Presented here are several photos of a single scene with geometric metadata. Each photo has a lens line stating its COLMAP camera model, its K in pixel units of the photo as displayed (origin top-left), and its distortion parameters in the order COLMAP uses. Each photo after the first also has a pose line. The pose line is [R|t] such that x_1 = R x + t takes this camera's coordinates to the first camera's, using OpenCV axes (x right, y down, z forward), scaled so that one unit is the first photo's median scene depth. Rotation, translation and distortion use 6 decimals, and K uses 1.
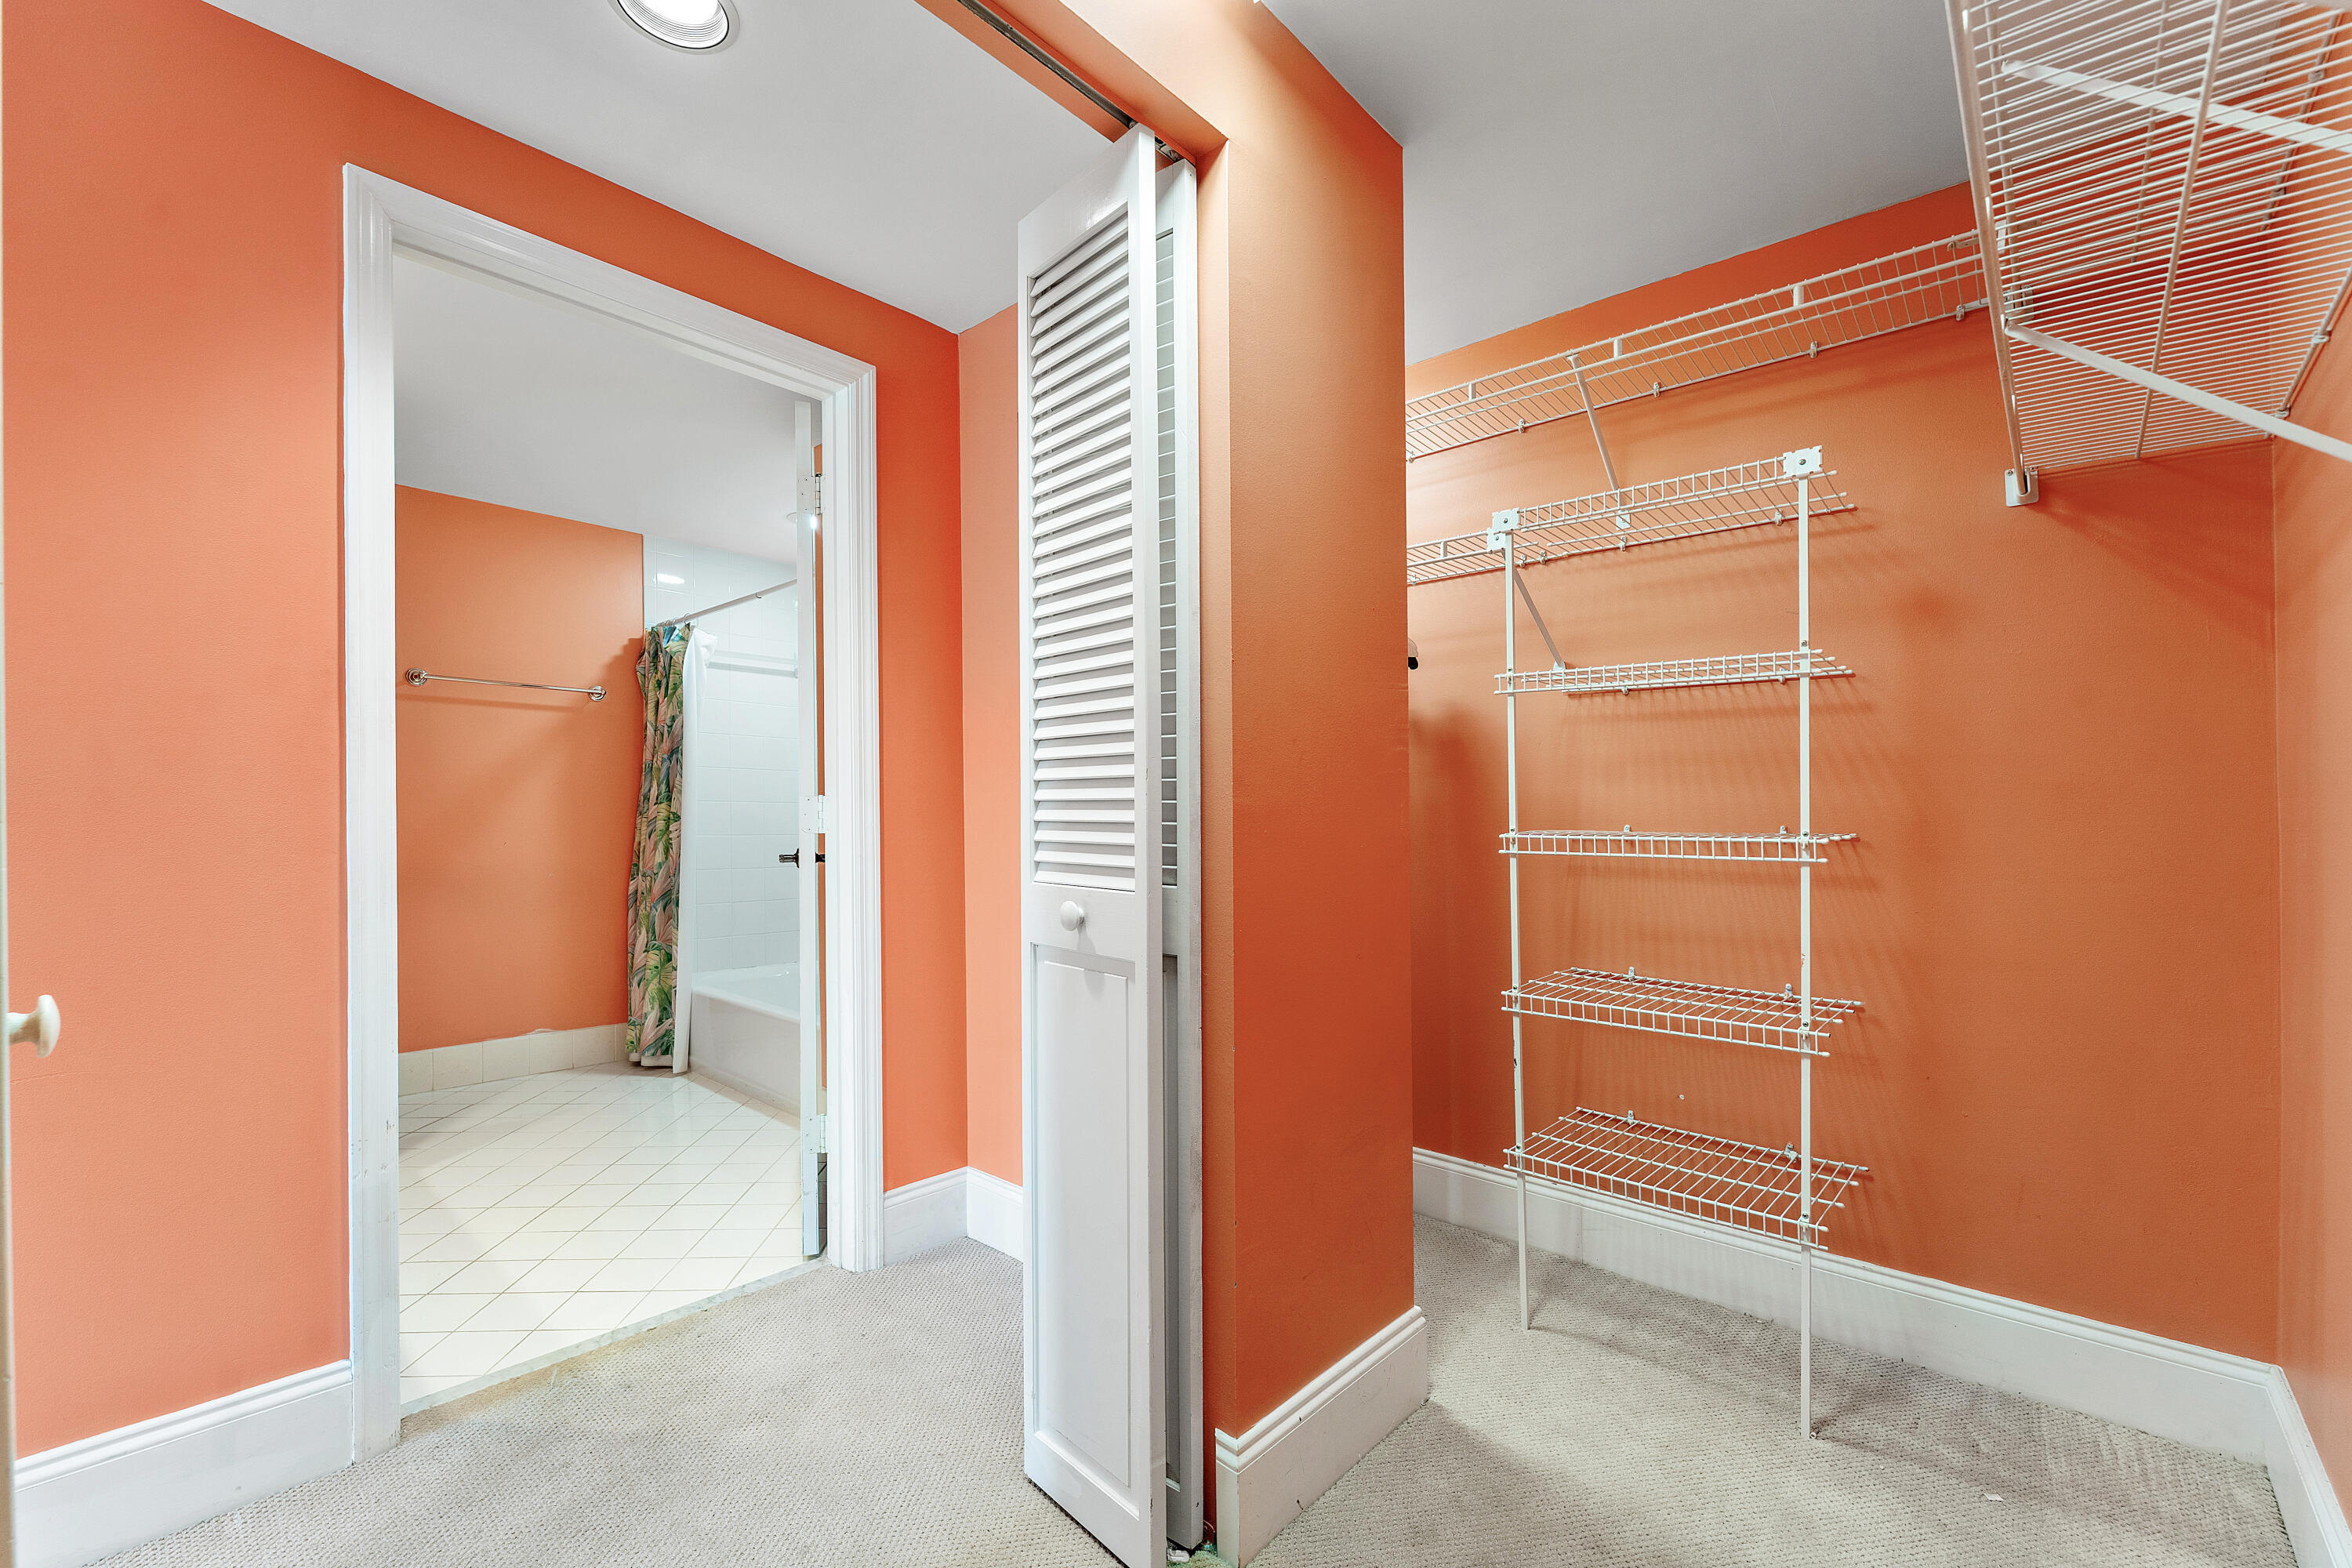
lens RADIAL K [[979.4, 0, 1179.1], [0, 979.4, 802.6], [0, 0, 1]] dist [0.000388, 0.000156]
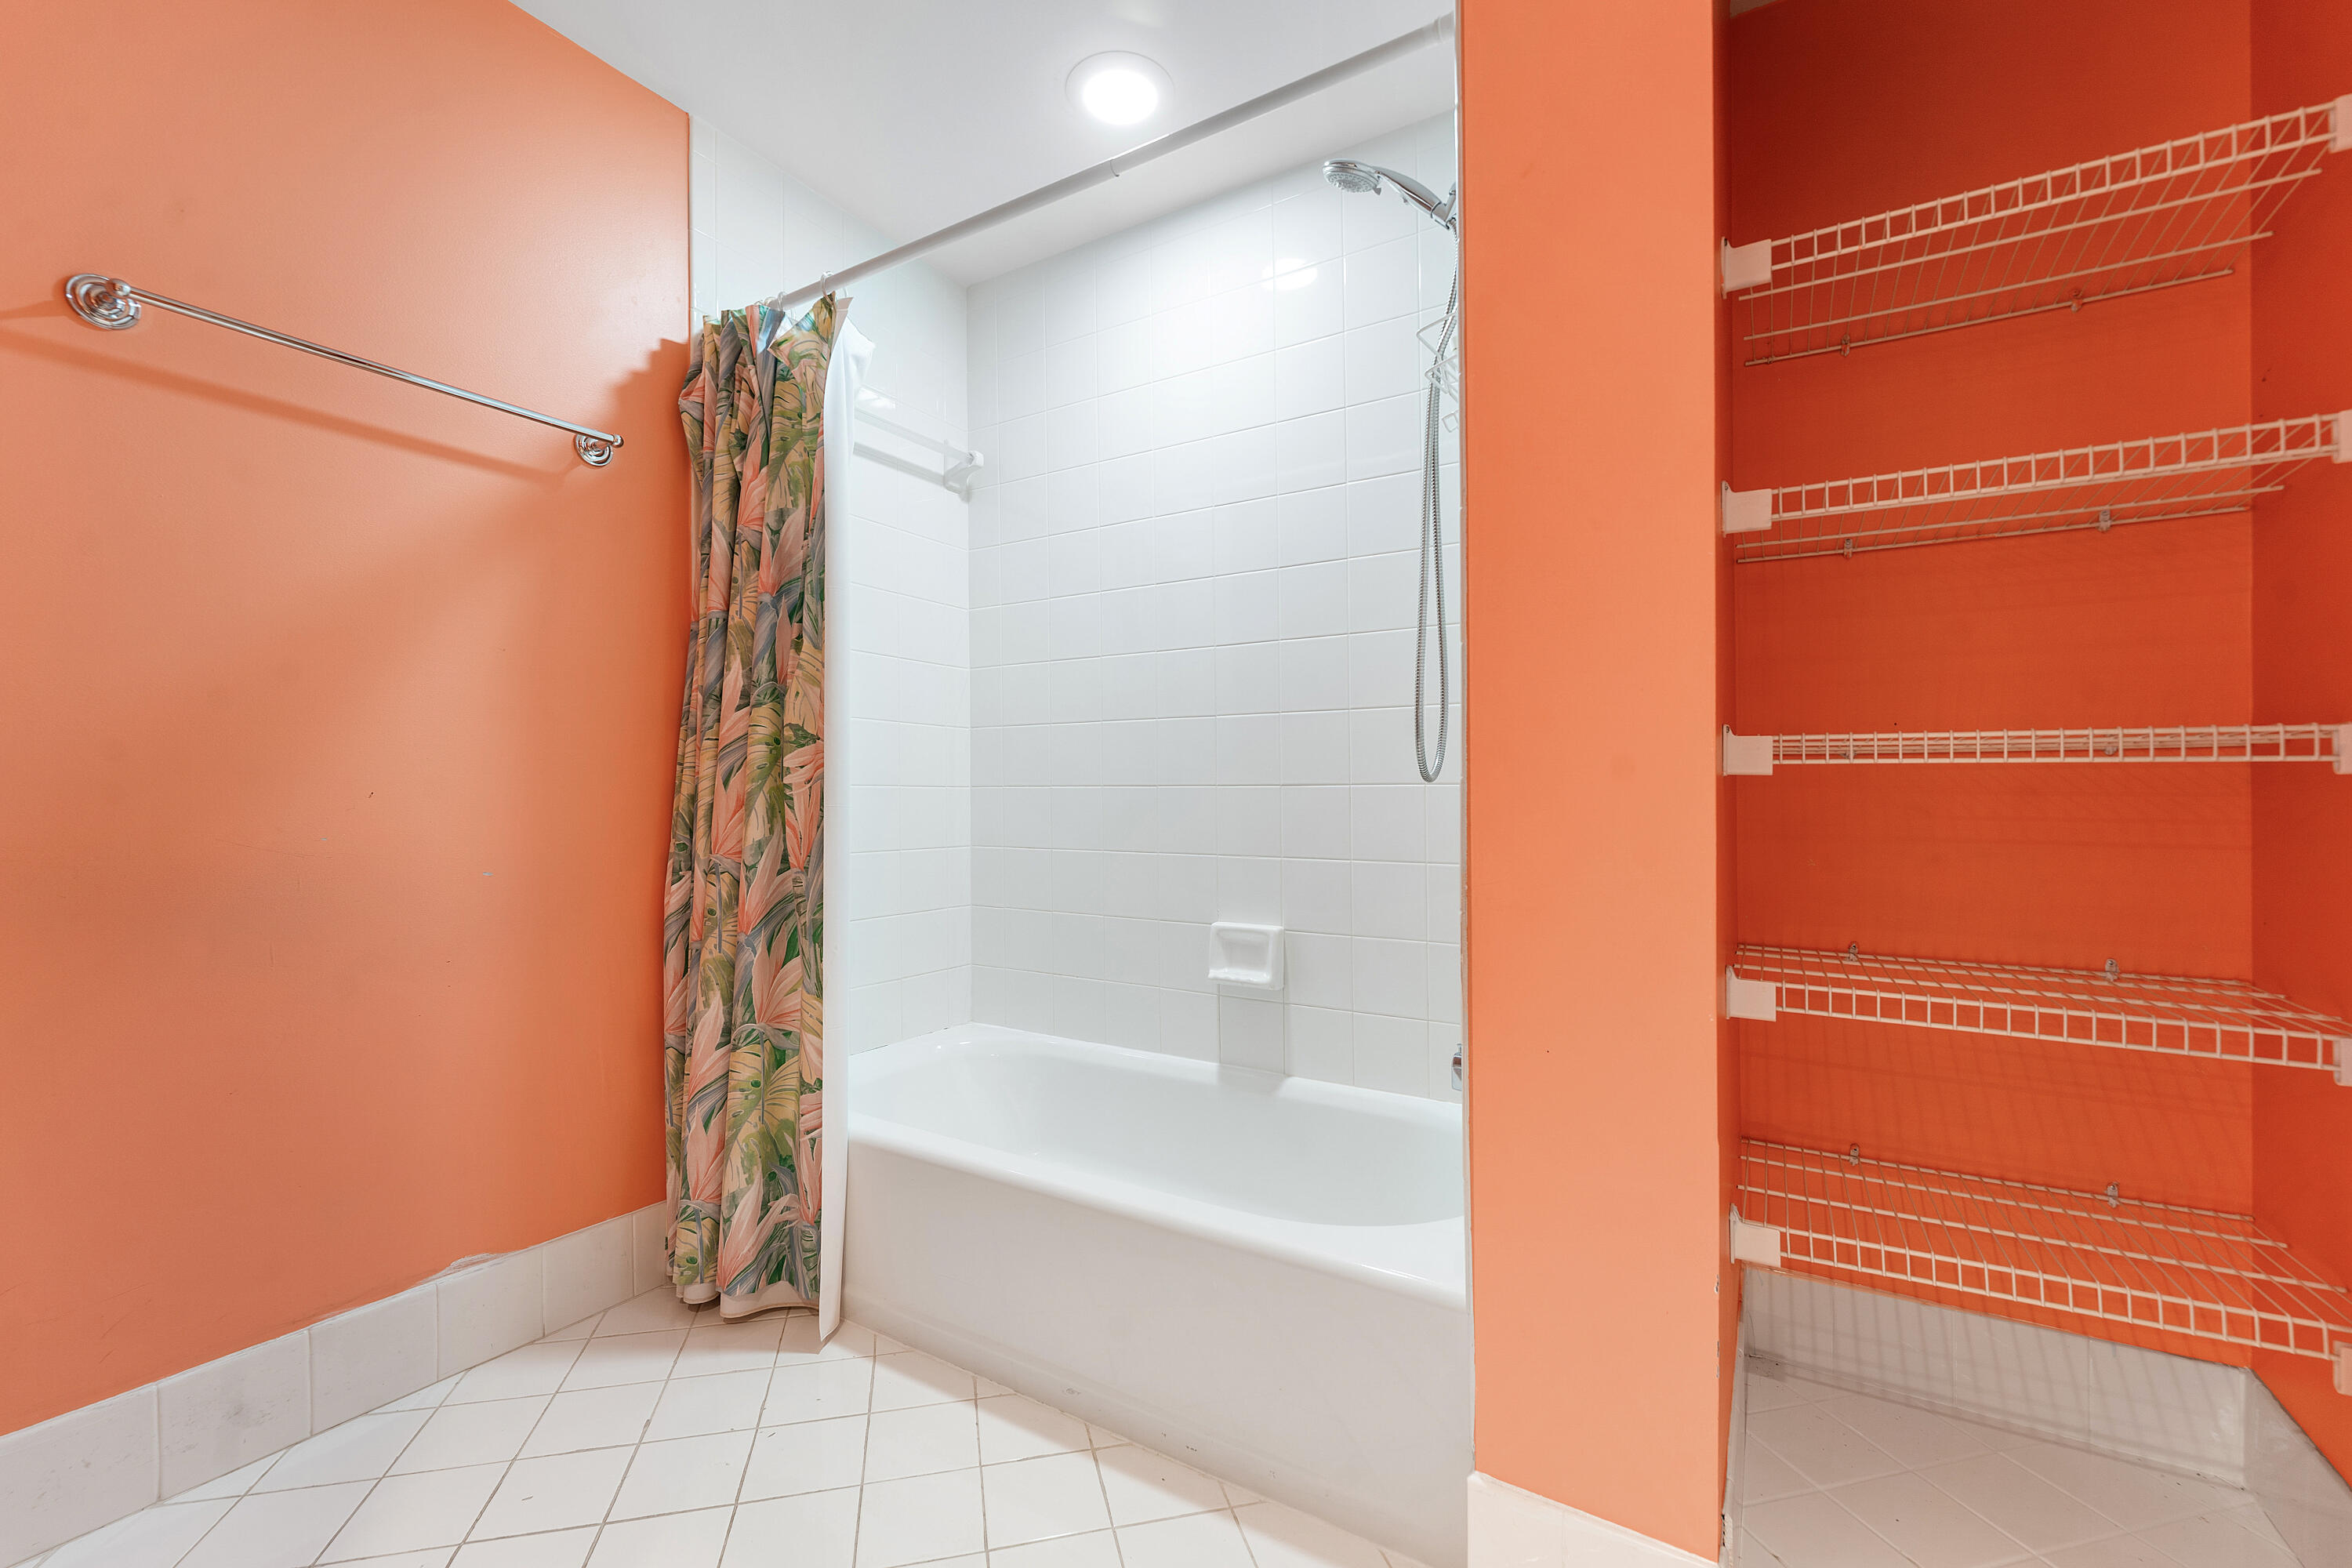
lens RADIAL K [[979.4, 0, 1179.1], [0, 979.4, 802.6], [0, 0, 1]] dist [0.000388, 0.000156]
pose [[0.984590, 0.003085, 0.174852, -0.419642], [-0.004144, 0.999975, 0.005694, 0.040800], [-0.174830, -0.006331, 0.984578, 0.535574]]
